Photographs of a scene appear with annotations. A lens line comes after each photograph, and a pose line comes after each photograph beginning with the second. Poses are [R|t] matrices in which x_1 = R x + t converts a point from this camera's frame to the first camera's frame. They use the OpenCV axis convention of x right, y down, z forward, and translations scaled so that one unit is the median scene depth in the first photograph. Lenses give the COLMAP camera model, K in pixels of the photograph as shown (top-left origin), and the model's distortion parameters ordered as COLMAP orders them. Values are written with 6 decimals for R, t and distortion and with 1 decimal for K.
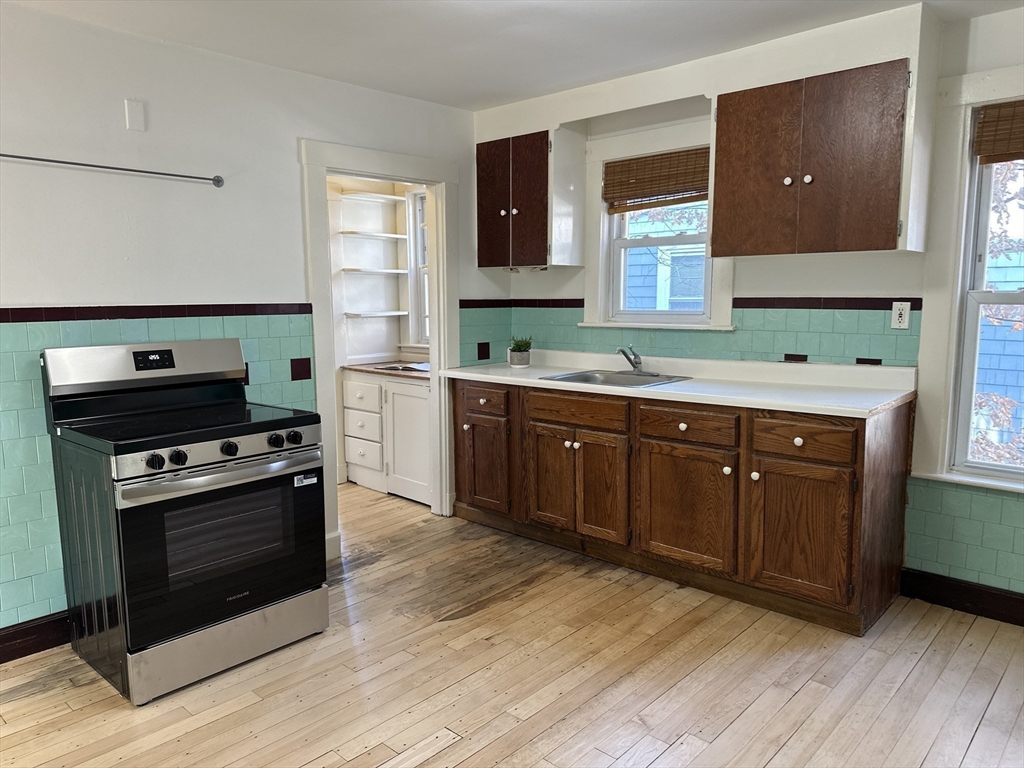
lens RADIAL K [[722.6, 0, 510.1], [0, 722.6, 383.9], [0, 0, 1]] dist [0.104795, -0.127671]
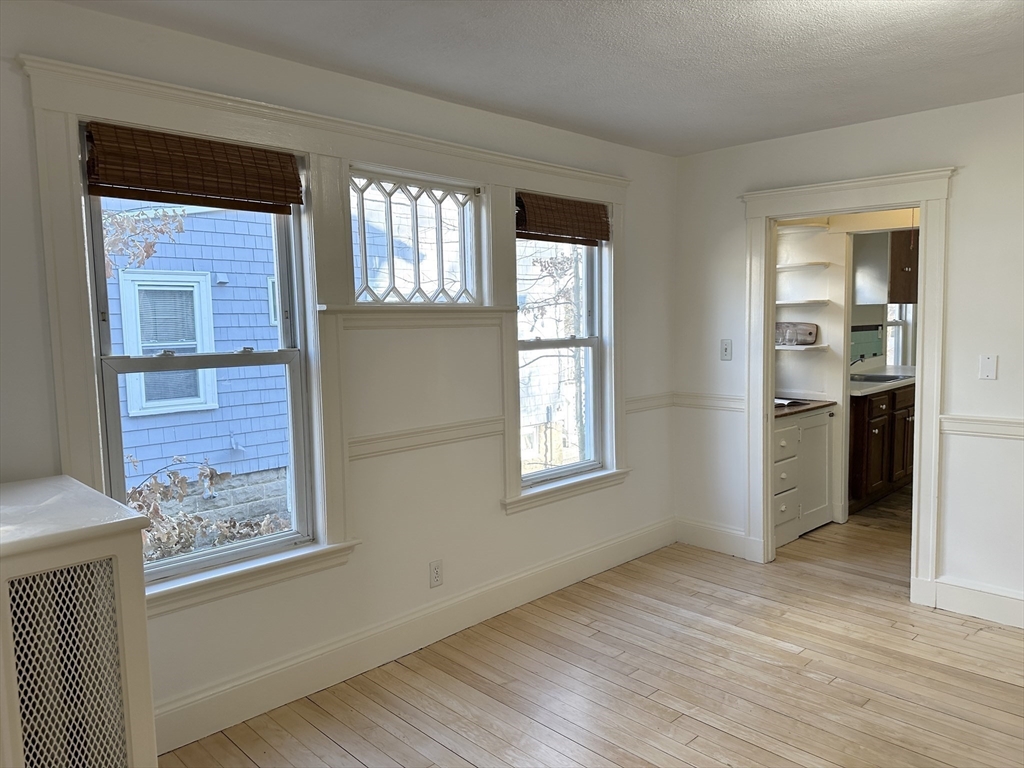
lens RADIAL K [[722.6, 0, 510.1], [0, 722.6, 383.9], [0, 0, 1]] dist [0.104795, -0.127671]
pose [[0.046788, -0.084484, 0.995326, -1.897958], [0.147270, 0.986112, 0.076779, -0.298703], [-0.987989, 0.142990, 0.058580, 2.165441]]
